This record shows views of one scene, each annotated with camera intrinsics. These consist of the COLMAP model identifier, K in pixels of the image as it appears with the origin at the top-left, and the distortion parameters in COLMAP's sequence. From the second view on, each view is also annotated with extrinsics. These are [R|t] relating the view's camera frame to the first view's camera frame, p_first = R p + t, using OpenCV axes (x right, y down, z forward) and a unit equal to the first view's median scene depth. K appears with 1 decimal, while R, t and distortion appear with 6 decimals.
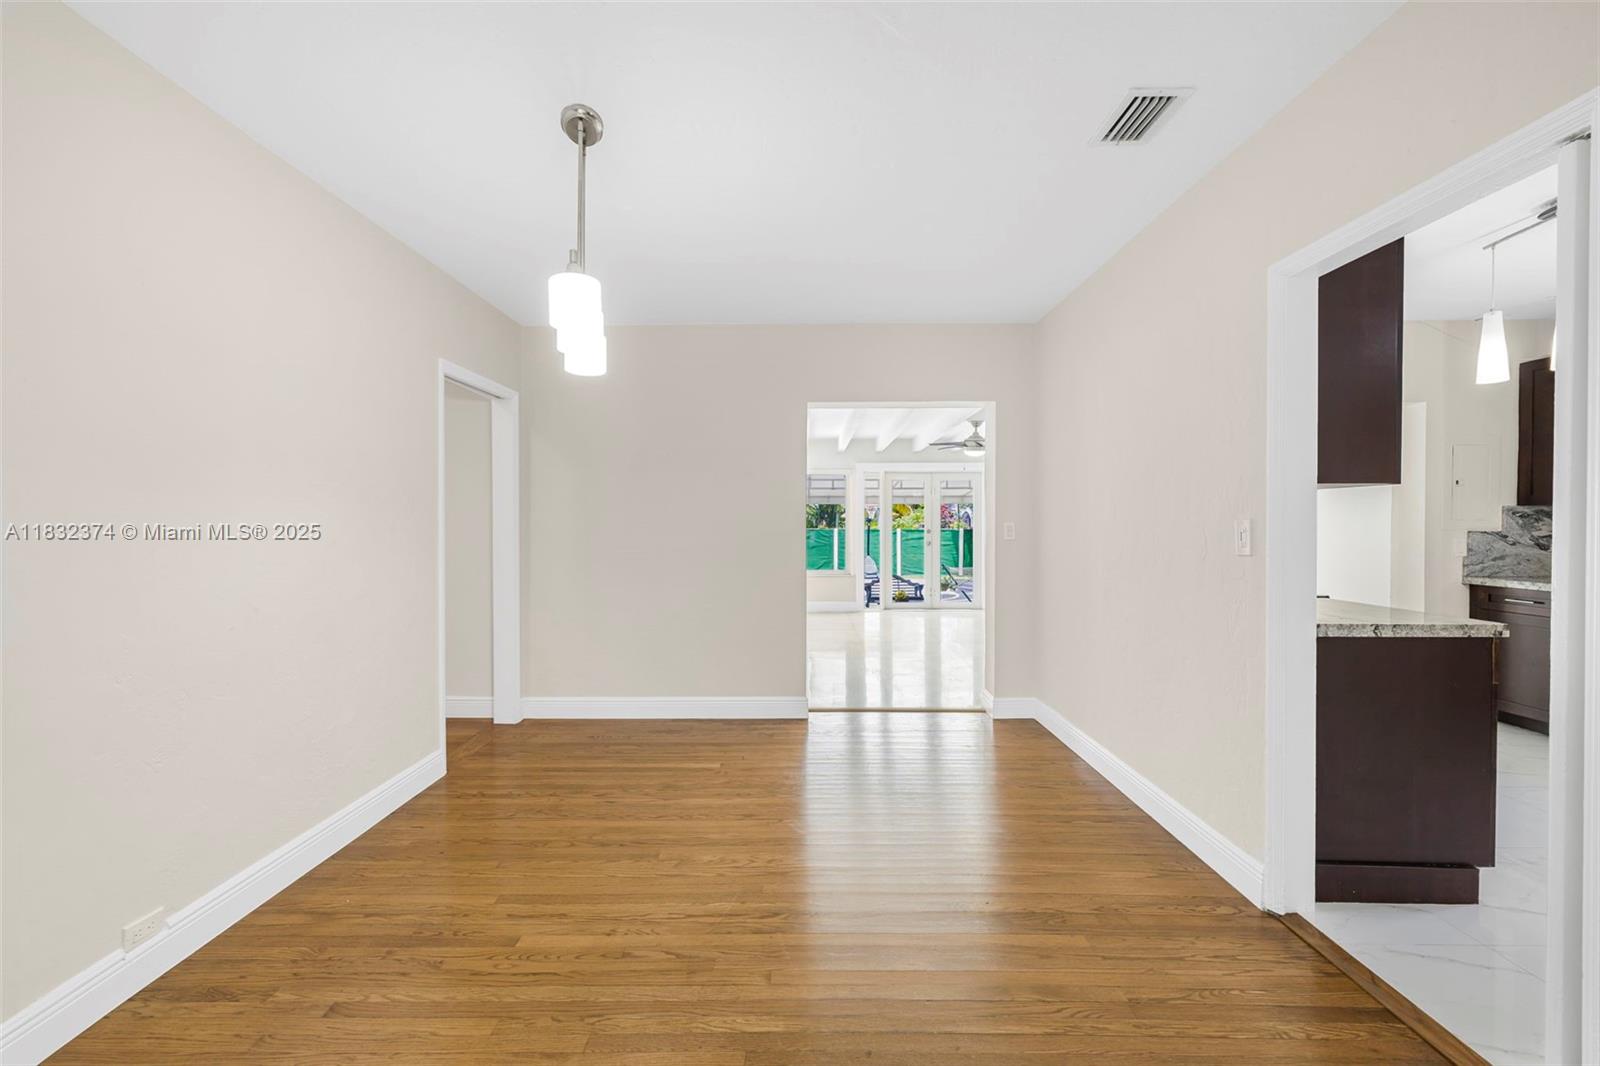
lens RADIAL K [[663.6, 0, 798.1], [0, 663.6, 532.7], [0, 0, 1]] dist [-0.001639, 0.000347]
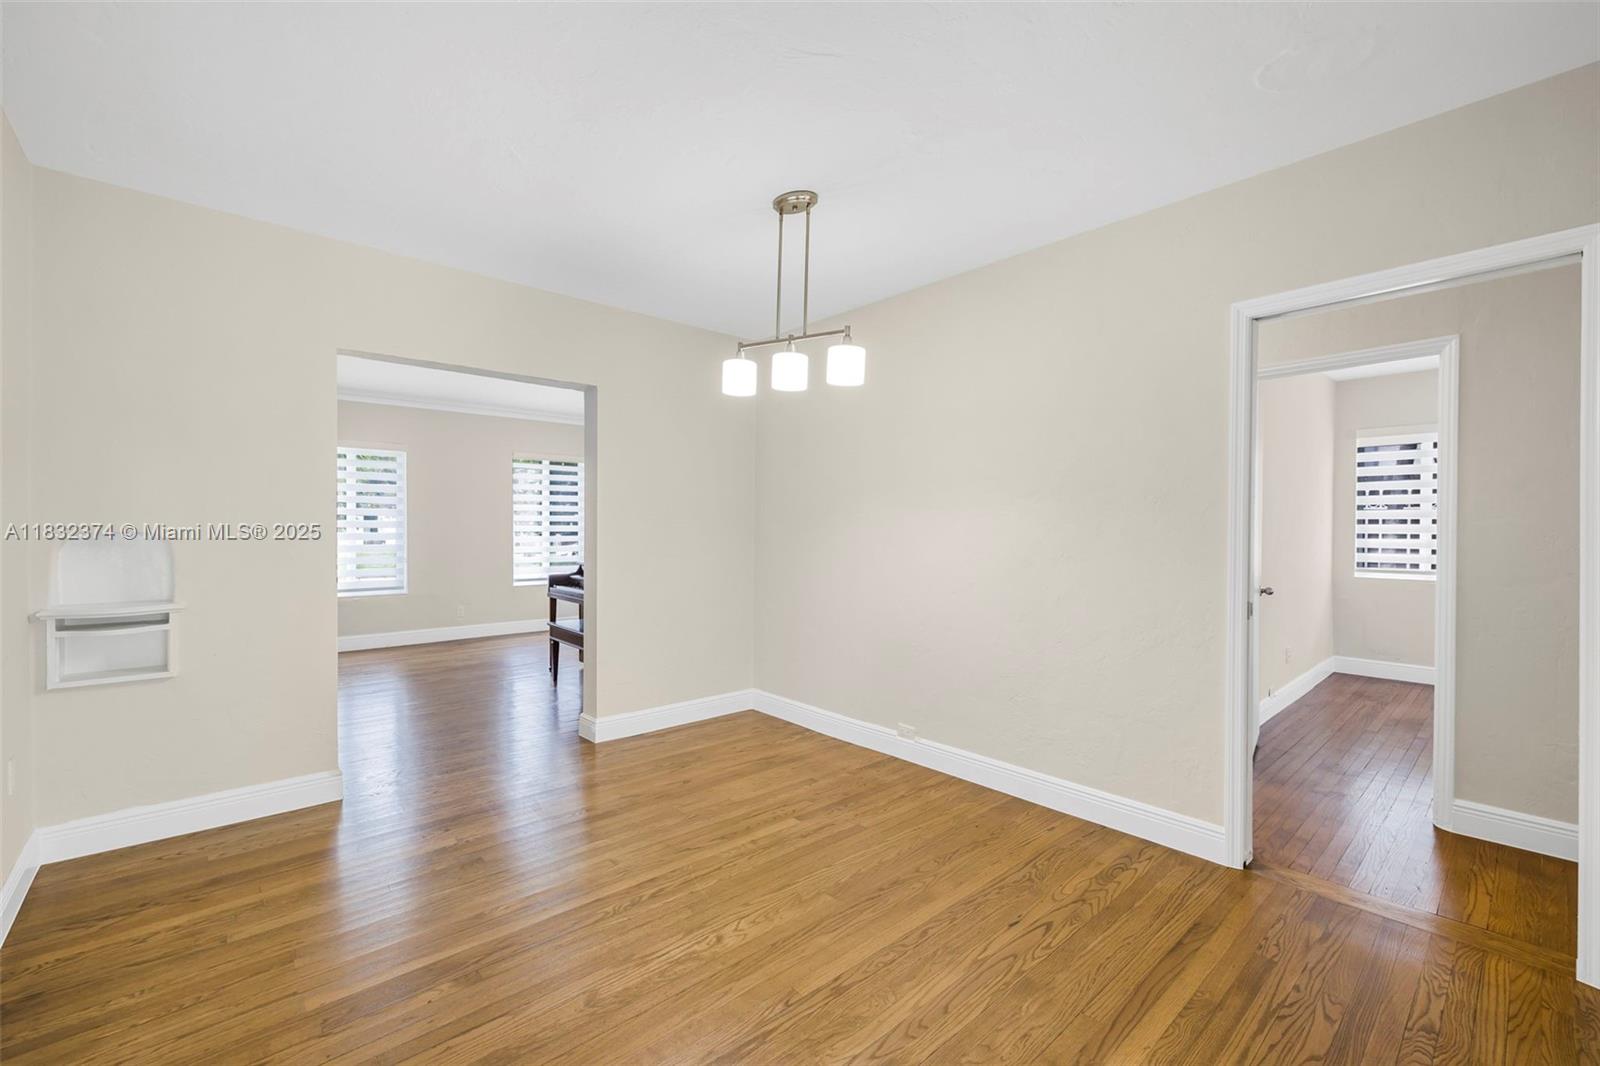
lens RADIAL K [[663.6, 0, 797.4], [0, 663.6, 531.1], [0, 0, 1]] dist [-0.001639, 0.000347]
pose [[-0.731826, 0.006138, -0.681464, 0.447249], [-0.013317, 0.999640, 0.023305, -0.030561], [0.681362, 0.026130, -0.731480, 1.661829]]
